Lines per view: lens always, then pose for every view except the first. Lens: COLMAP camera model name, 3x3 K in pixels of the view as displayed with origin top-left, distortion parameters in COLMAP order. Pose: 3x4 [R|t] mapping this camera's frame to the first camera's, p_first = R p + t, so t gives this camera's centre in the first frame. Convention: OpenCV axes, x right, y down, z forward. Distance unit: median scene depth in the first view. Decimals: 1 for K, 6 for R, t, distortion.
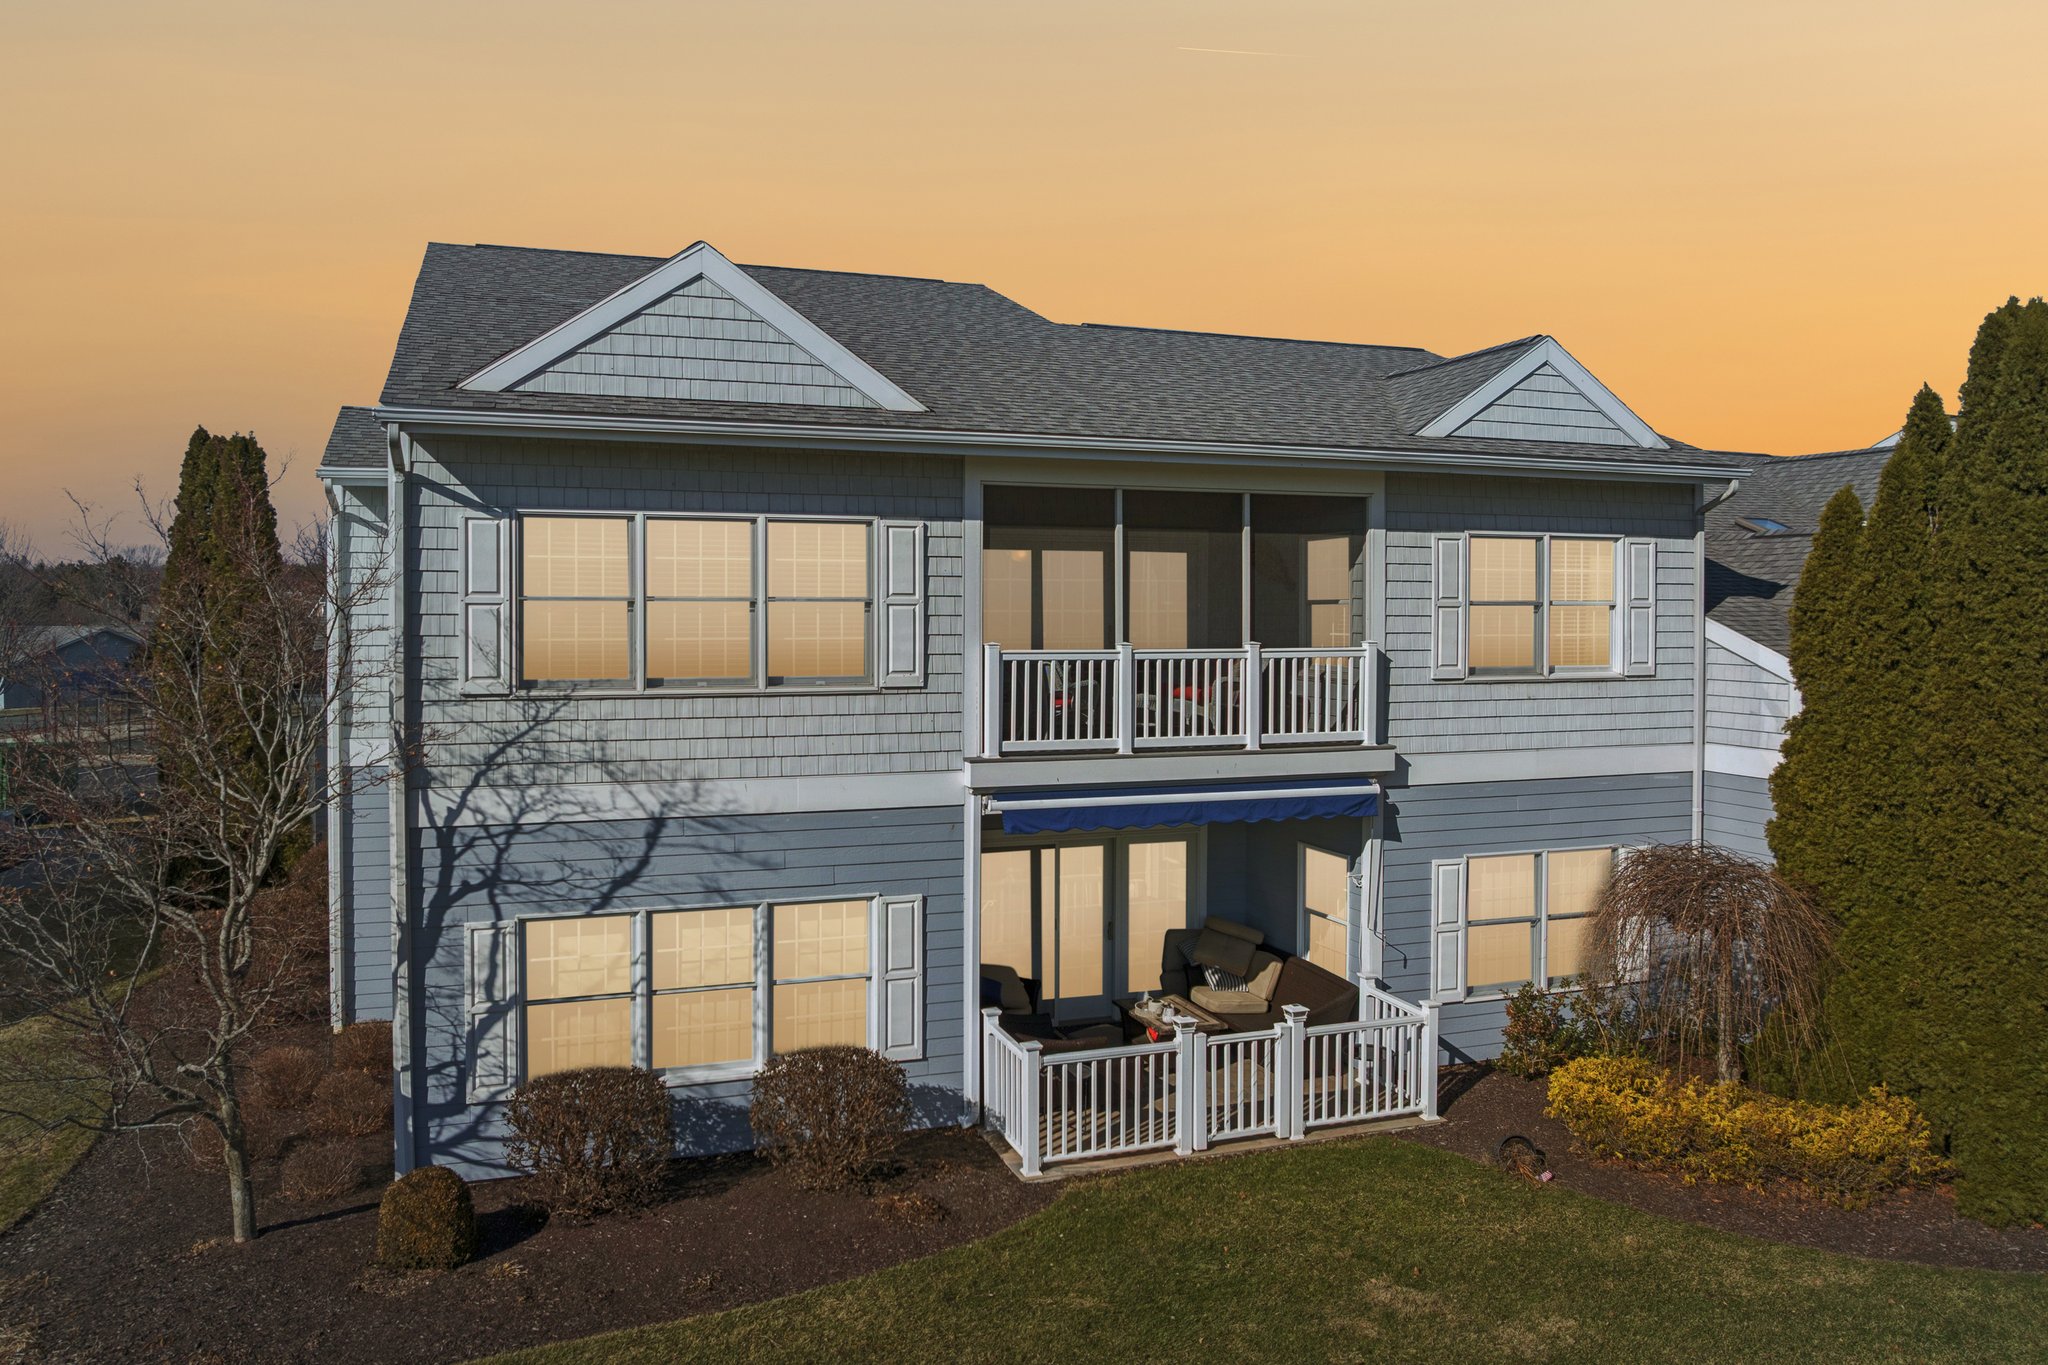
lens RADIAL K [[1447.6, 0, 1017.8], [0, 1447.6, 669.7], [0, 0, 1]] dist [-0.035594, -0.005641]
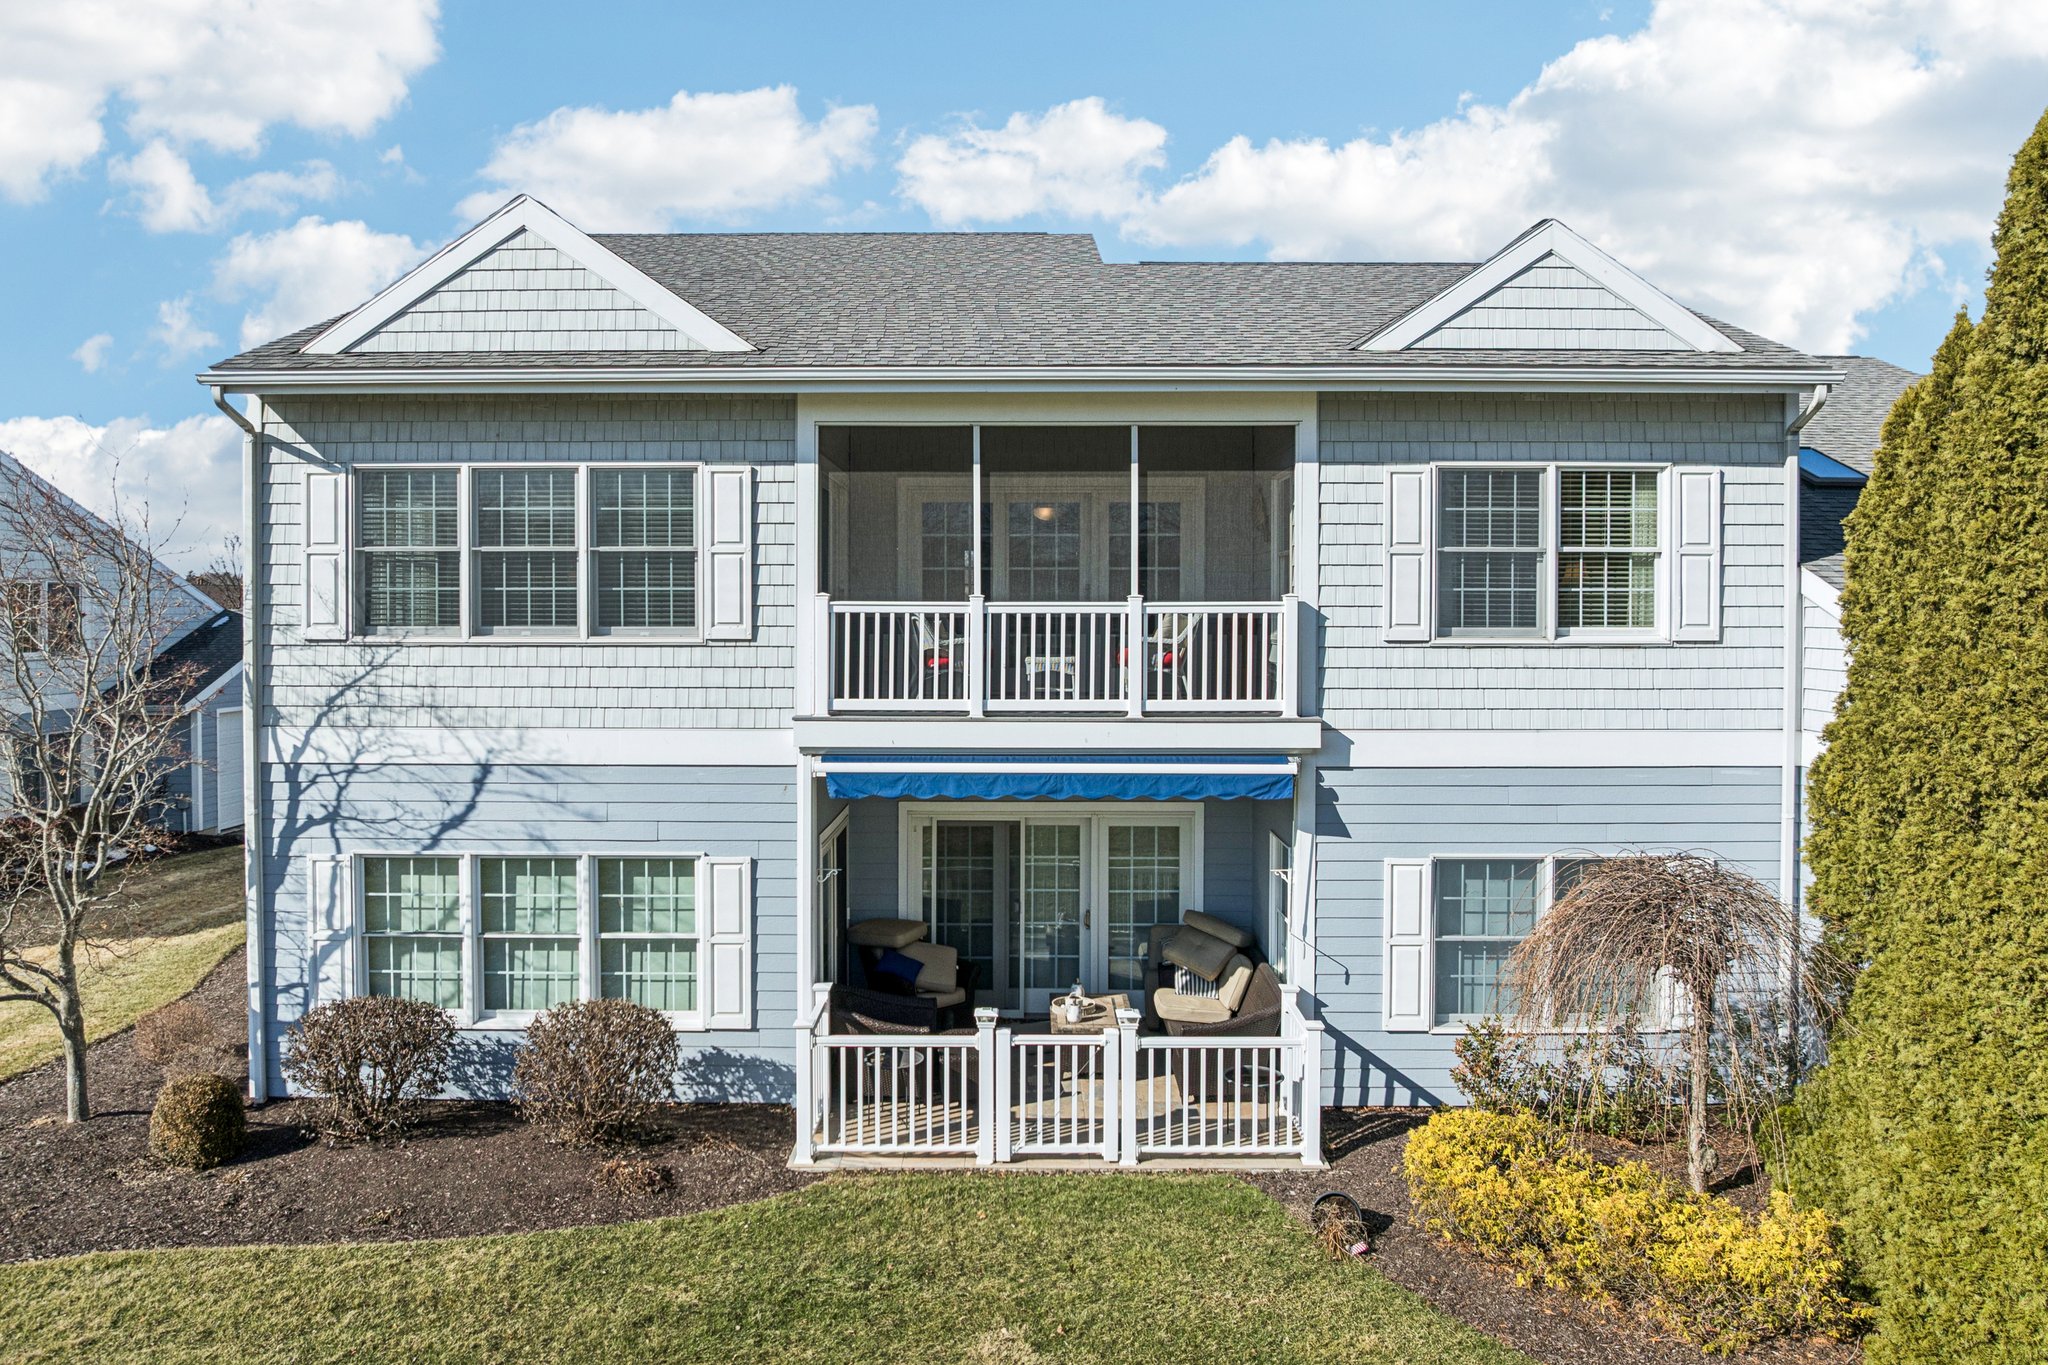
lens RADIAL K [[1447.6, 0, 1017.8], [0, 1447.6, 669.7], [0, 0, 1]] dist [-0.035594, -0.005641]
pose [[0.939902, 0.013225, -0.341189, 0.451145], [-0.012828, 0.999912, 0.003421, 0.027778], [0.341204, 0.001161, 0.939989, 0.172751]]
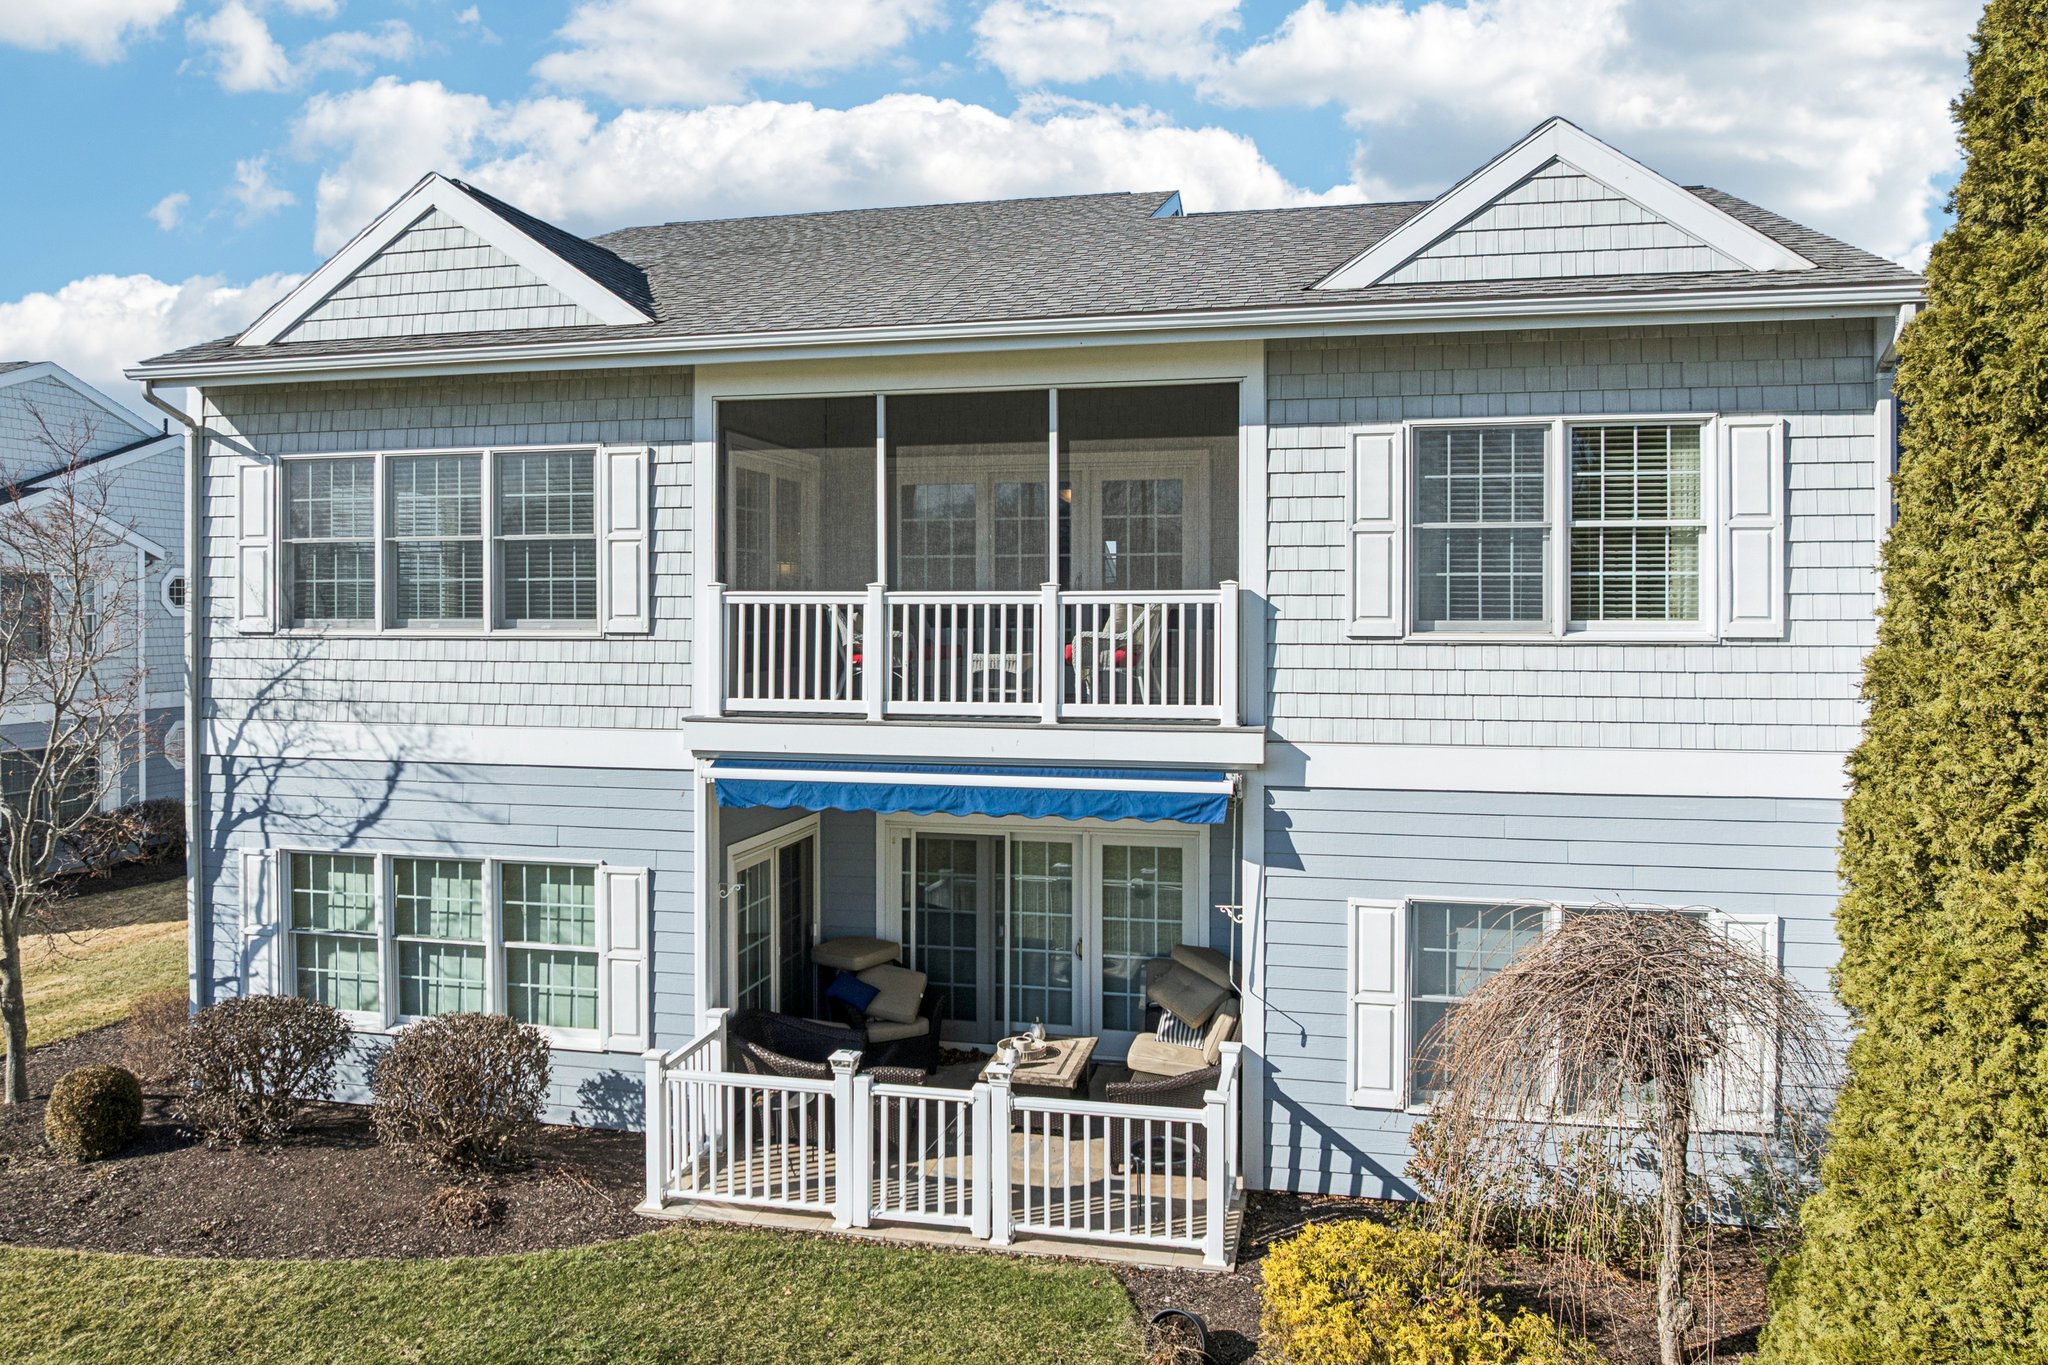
lens RADIAL K [[1455.4, 0, 1019.7], [0, 1455.4, 646.7], [0, 0, 1]] dist [-0.040649, 0.001754]
pose [[0.843976, 0.012513, -0.536235, 0.639723], [-0.018981, 0.999798, -0.006544, 0.022839], [0.536045, 0.015701, 0.844043, 0.393477]]
